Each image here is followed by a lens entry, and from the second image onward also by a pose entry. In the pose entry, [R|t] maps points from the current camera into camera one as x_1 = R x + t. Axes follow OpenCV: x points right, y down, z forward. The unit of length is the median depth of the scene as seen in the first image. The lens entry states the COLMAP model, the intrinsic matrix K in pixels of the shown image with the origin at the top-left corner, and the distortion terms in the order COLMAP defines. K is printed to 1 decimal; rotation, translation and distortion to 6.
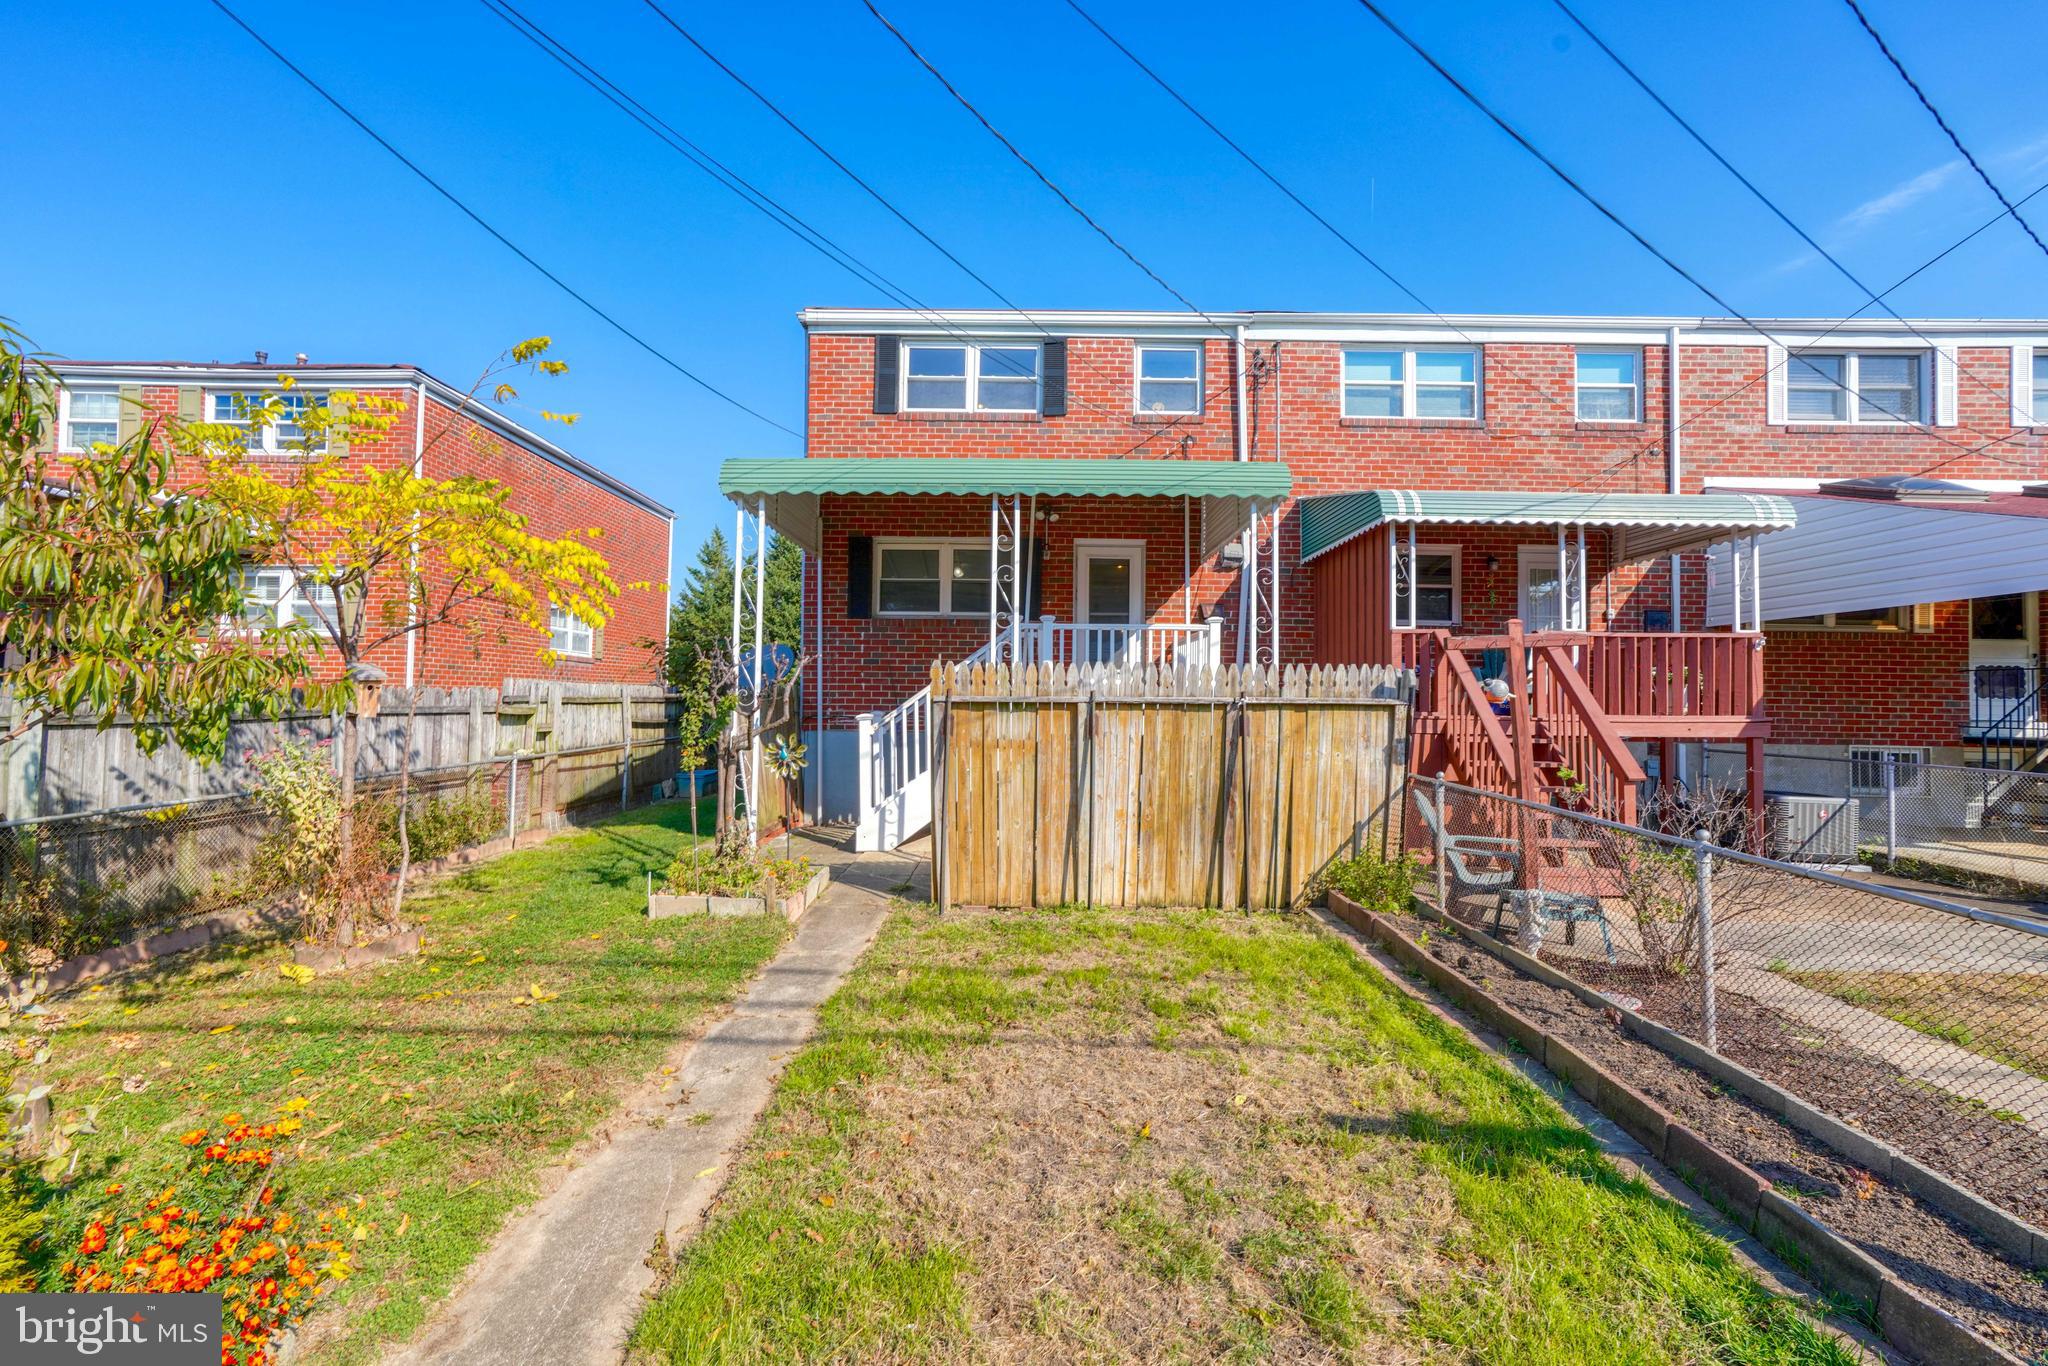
lens RADIAL K [[934.3, 0, 1061.8], [0, 934.3, 701.2], [0, 0, 1]] dist [-0.005963, 0.009530]
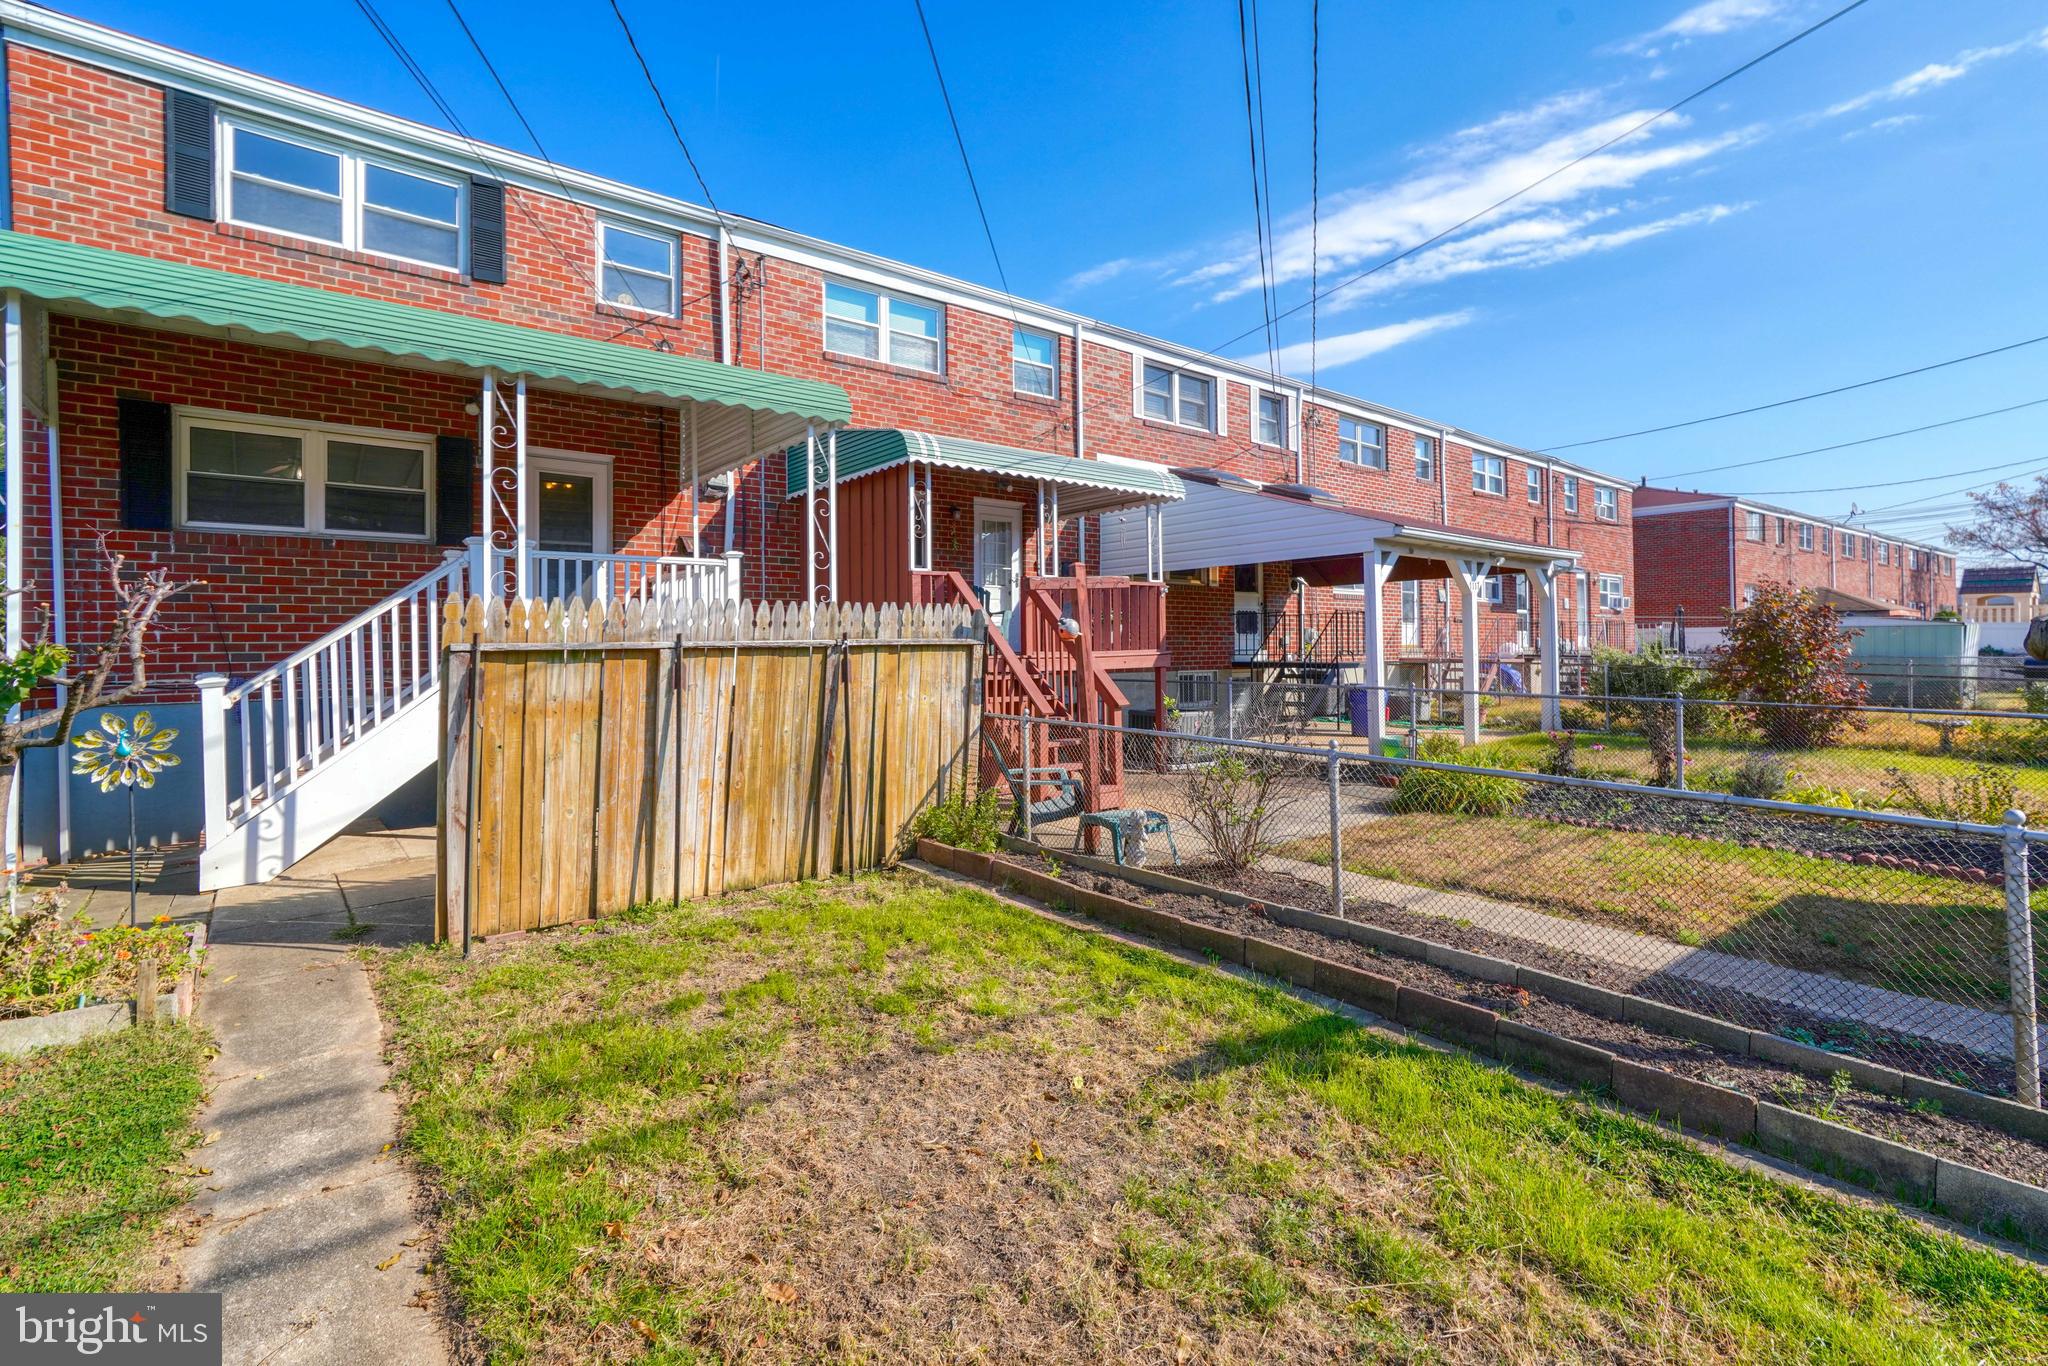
lens RADIAL K [[934.3, 0, 1107.5], [0, 934.3, 648.8], [0, 0, 1]] dist [-0.005963, 0.009530]
pose [[0.781757, -0.023369, 0.623145, -0.121788], [0.021775, 0.999711, 0.010173, 0.001076], [-0.623203, 0.005617, 0.782040, 0.101730]]
